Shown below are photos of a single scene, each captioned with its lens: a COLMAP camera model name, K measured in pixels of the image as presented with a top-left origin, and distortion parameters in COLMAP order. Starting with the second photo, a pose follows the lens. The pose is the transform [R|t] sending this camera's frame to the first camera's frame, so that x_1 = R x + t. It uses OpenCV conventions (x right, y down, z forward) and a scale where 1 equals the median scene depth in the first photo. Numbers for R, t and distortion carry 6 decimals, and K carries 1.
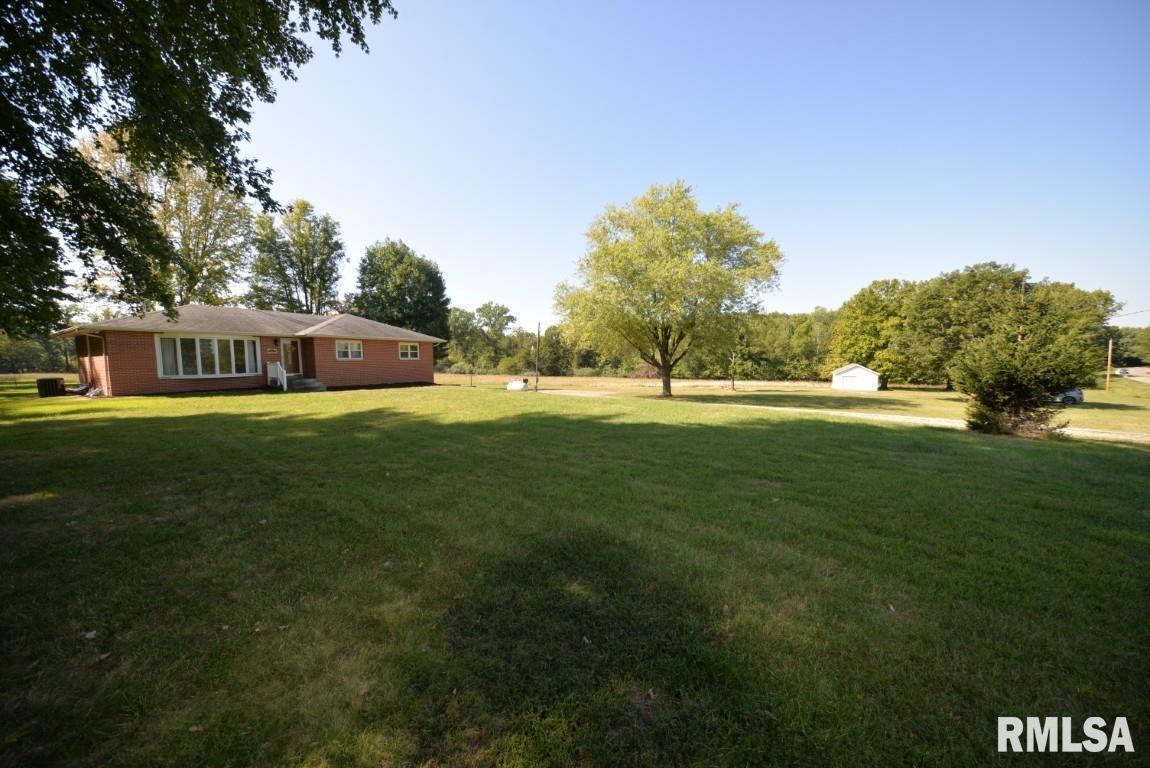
lens RADIAL K [[377.6, 0, 571.3], [0, 377.6, 388.2], [0, 0, 1]] dist [-0.001298, -0.004116]
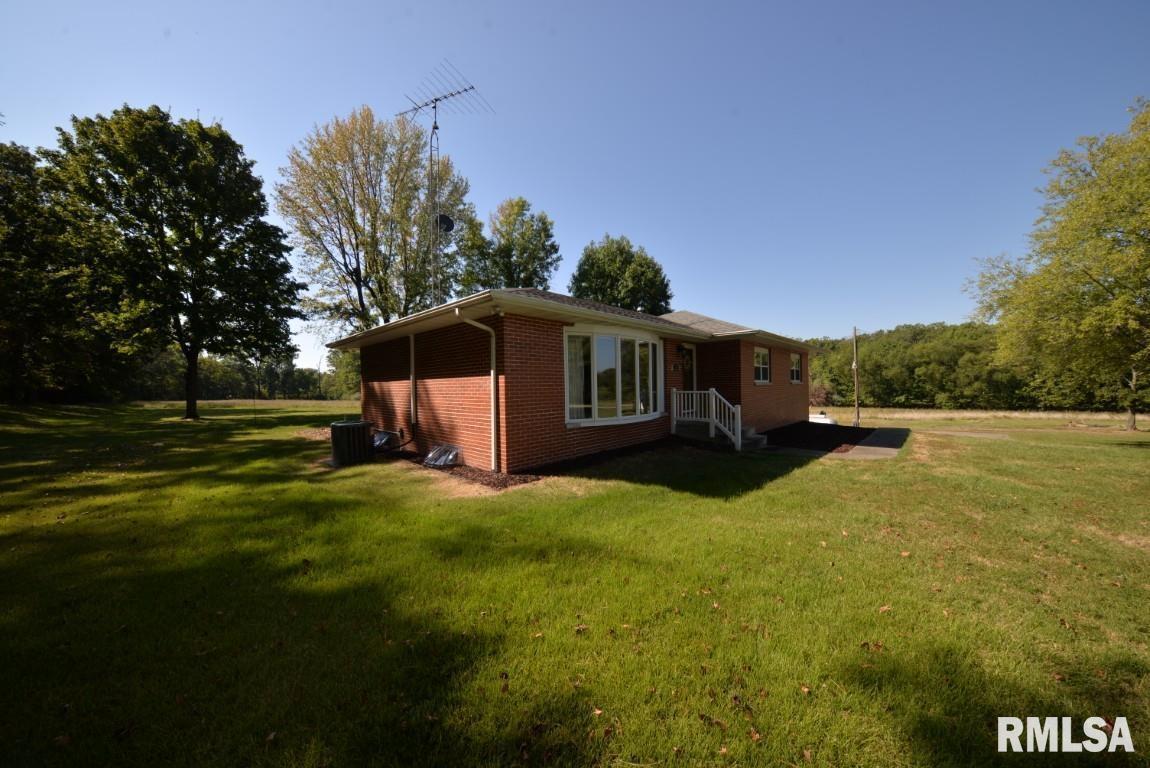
lens RADIAL K [[377.6, 0, 571.3], [0, 377.6, 388.2], [0, 0, 1]] dist [-0.001298, -0.004116]
pose [[0.973857, -0.006822, -0.227061, -0.385103], [-0.008626, 0.997718, -0.066971, -0.015473], [0.227000, 0.067179, 0.971575, 0.215835]]
